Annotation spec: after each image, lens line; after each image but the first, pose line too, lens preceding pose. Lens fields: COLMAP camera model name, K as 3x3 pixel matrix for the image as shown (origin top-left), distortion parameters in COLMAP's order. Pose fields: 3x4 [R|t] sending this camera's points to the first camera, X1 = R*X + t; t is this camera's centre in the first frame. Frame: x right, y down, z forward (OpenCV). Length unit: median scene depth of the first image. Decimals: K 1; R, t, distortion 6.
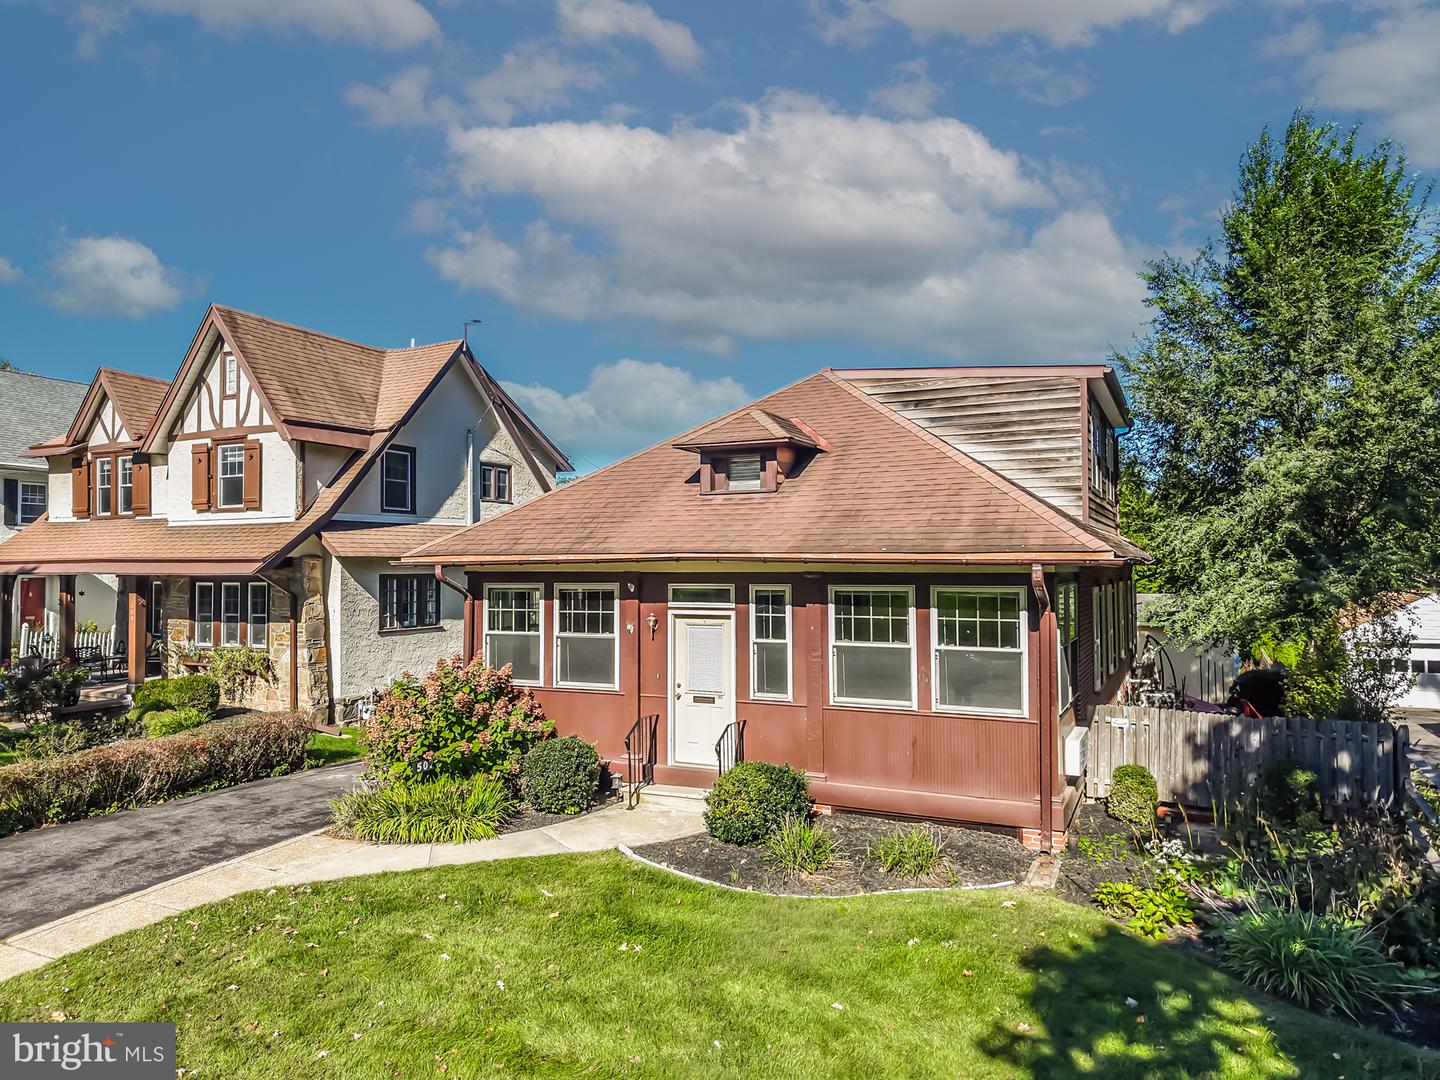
lens RADIAL K [[969.5, 0, 720.0], [0, 969.5, 540.0], [0, 0, 1]] dist [0.017706, -0.026001]
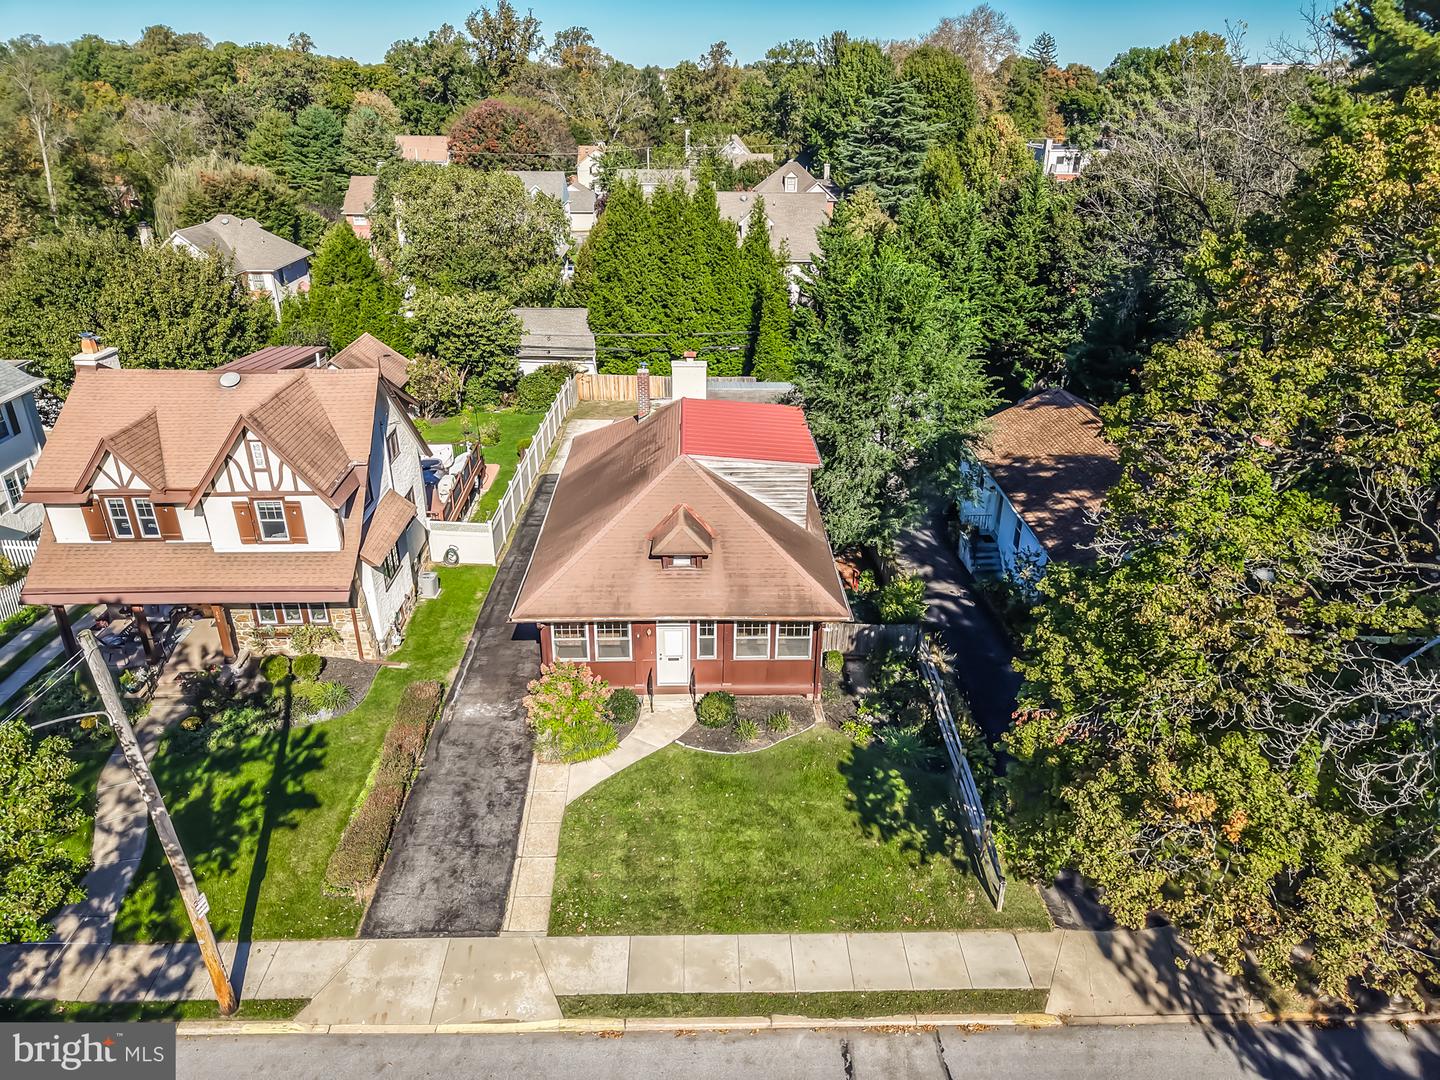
lens RADIAL K [[969.5, 0, 720.0], [0, 969.5, 540.0], [0, 0, 1]] dist [0.017706, -0.026001]
pose [[0.882210, -0.187291, 0.432004, -0.851424], [-0.029721, 0.893507, 0.448065, -1.109740], [-0.469917, -0.408128, 0.782694, -0.721256]]
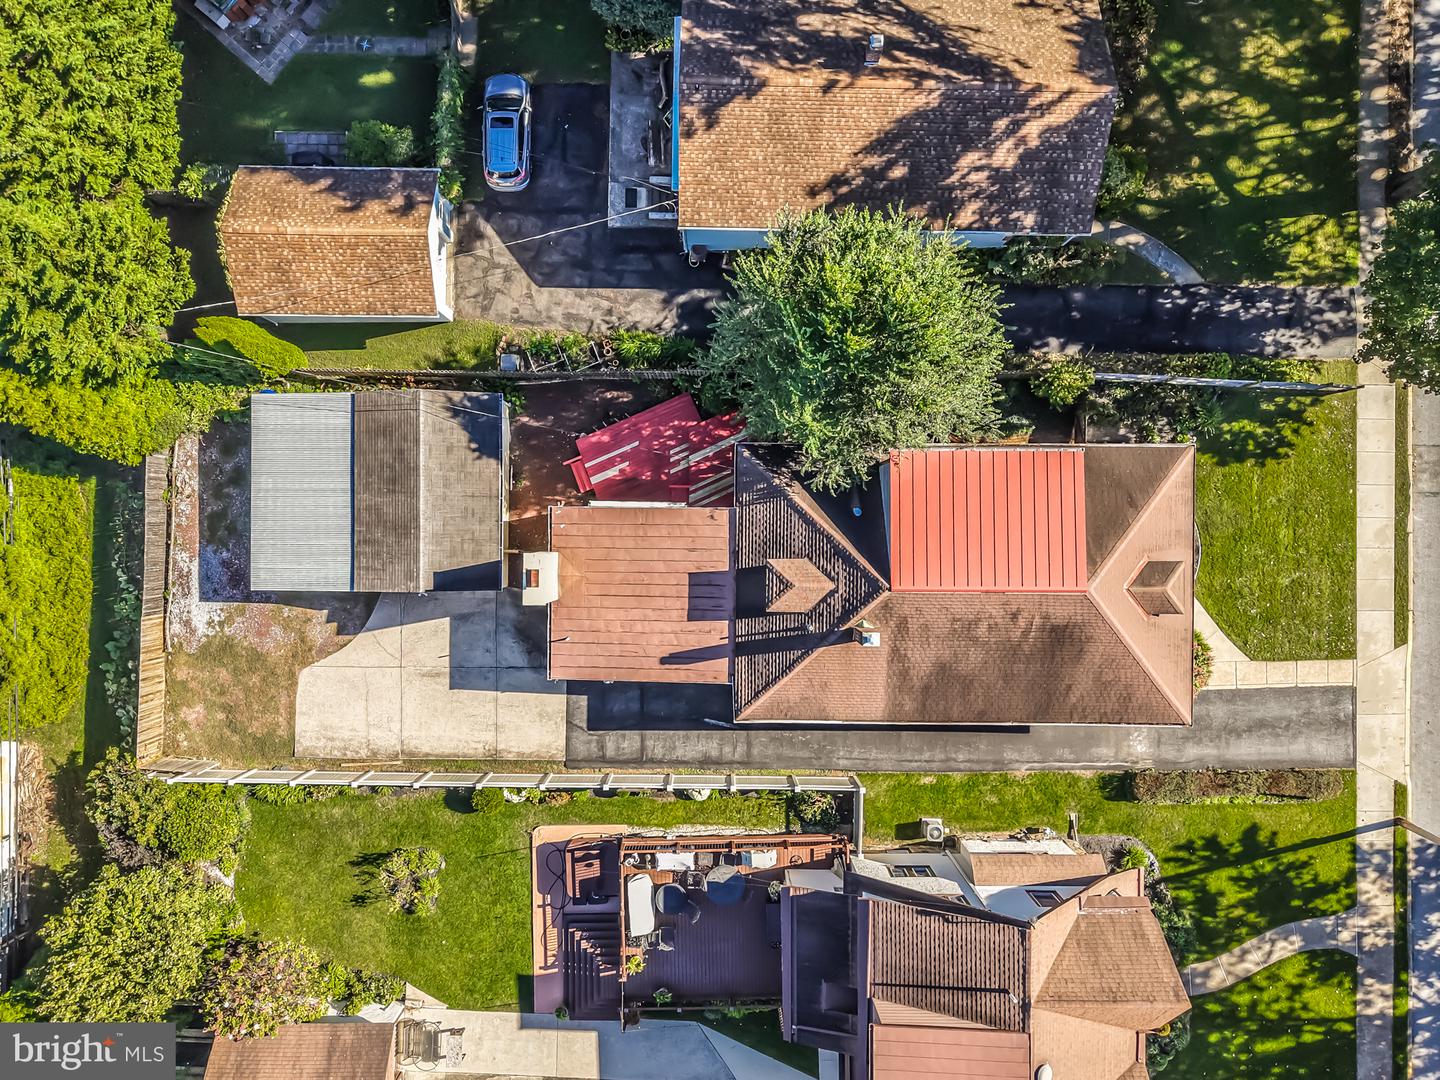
lens RADIAL K [[969.5, 0, 720.0], [0, 969.5, 540.0], [0, 0, 1]] dist [0.017706, -0.026001]
pose [[-0.437387, -0.899220, -0.009798, 0.669489], [-0.007704, -0.007149, 0.999945, -2.610811], [-0.899240, 0.437438, -0.003801, 2.039693]]
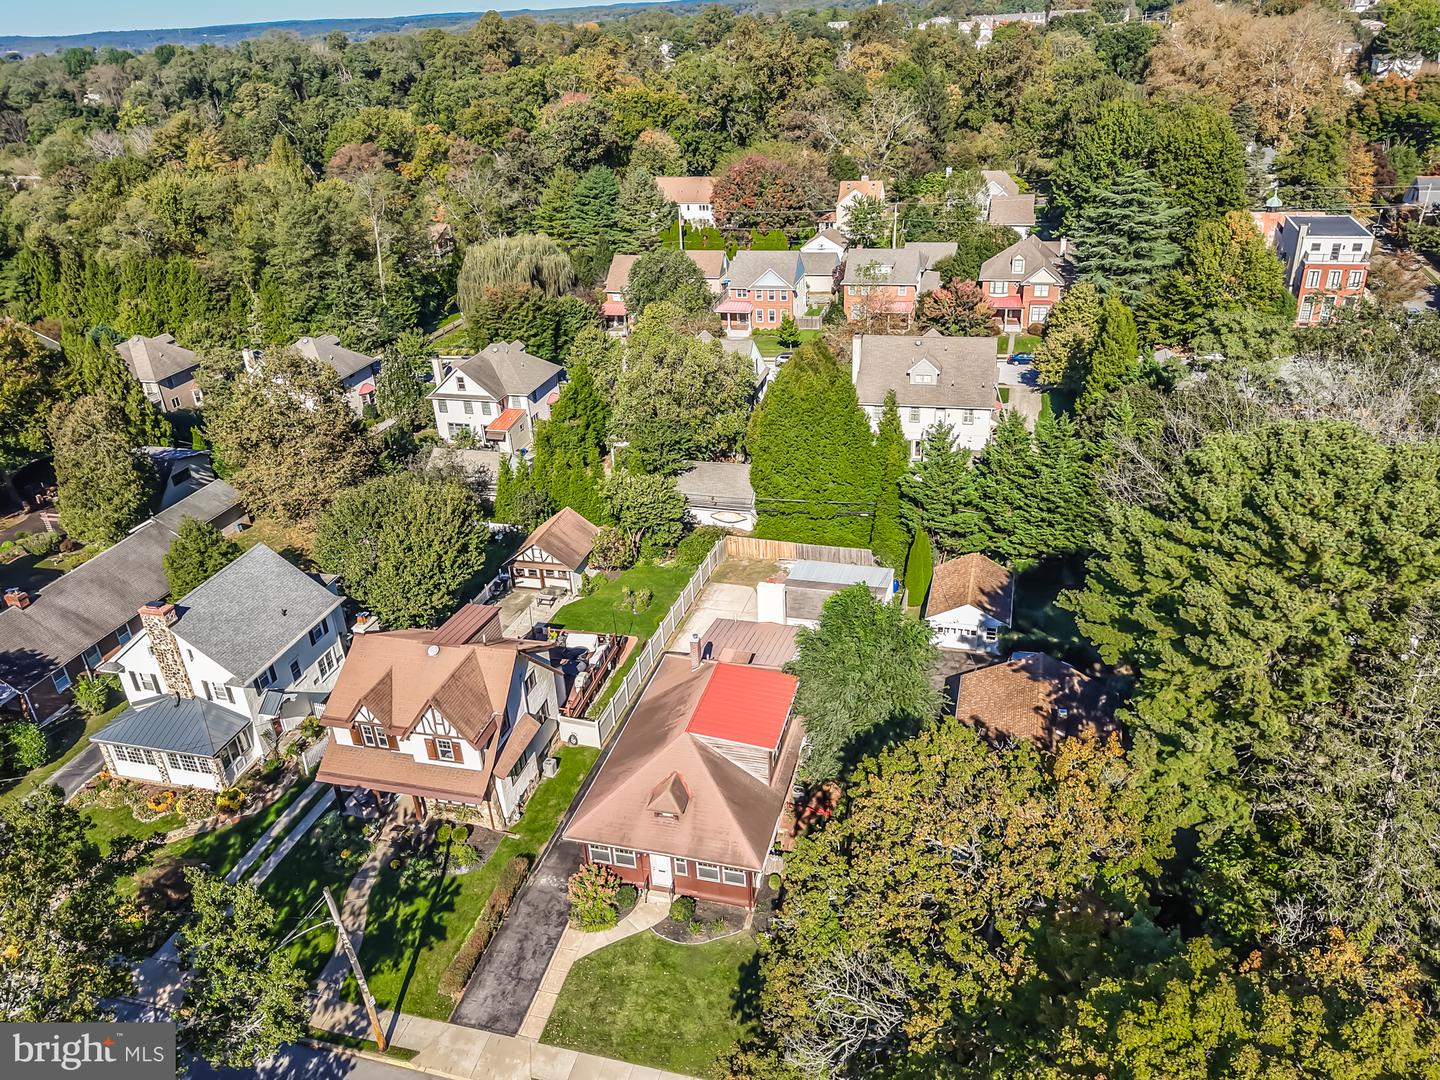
lens RADIAL K [[1052.1, 0, 720.0], [0, 1052.1, 540.0], [0, 0, 1]] dist [0.007479, -0.000164]
pose [[0.980560, -0.125257, 0.151040, -0.245132], [0.036807, 0.873497, 0.485436, -2.808024], [-0.192737, -0.470440, 0.861127, -1.841803]]
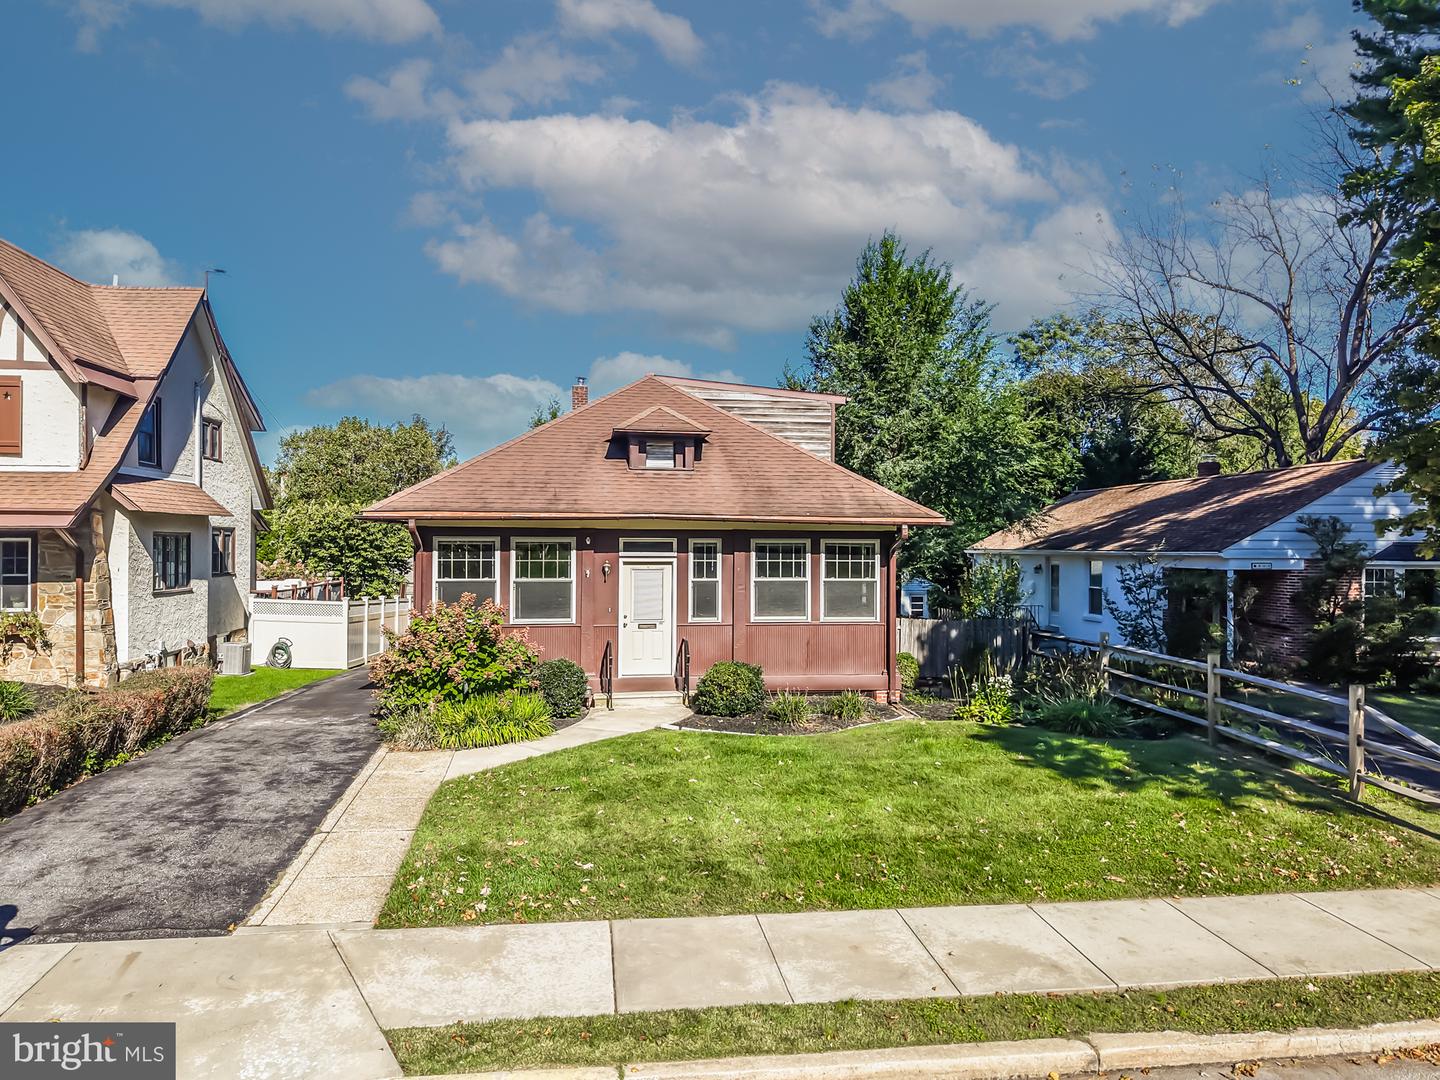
lens RADIAL K [[969.5, 0, 720.0], [0, 969.5, 540.0], [0, 0, 1]] dist [0.017706, -0.026001]
pose [[0.825808, 0.010646, 0.563851, -0.677567], [-0.023392, 0.999608, 0.015387, 0.025555], [-0.563466, -0.025896, 0.825733, -0.139770]]
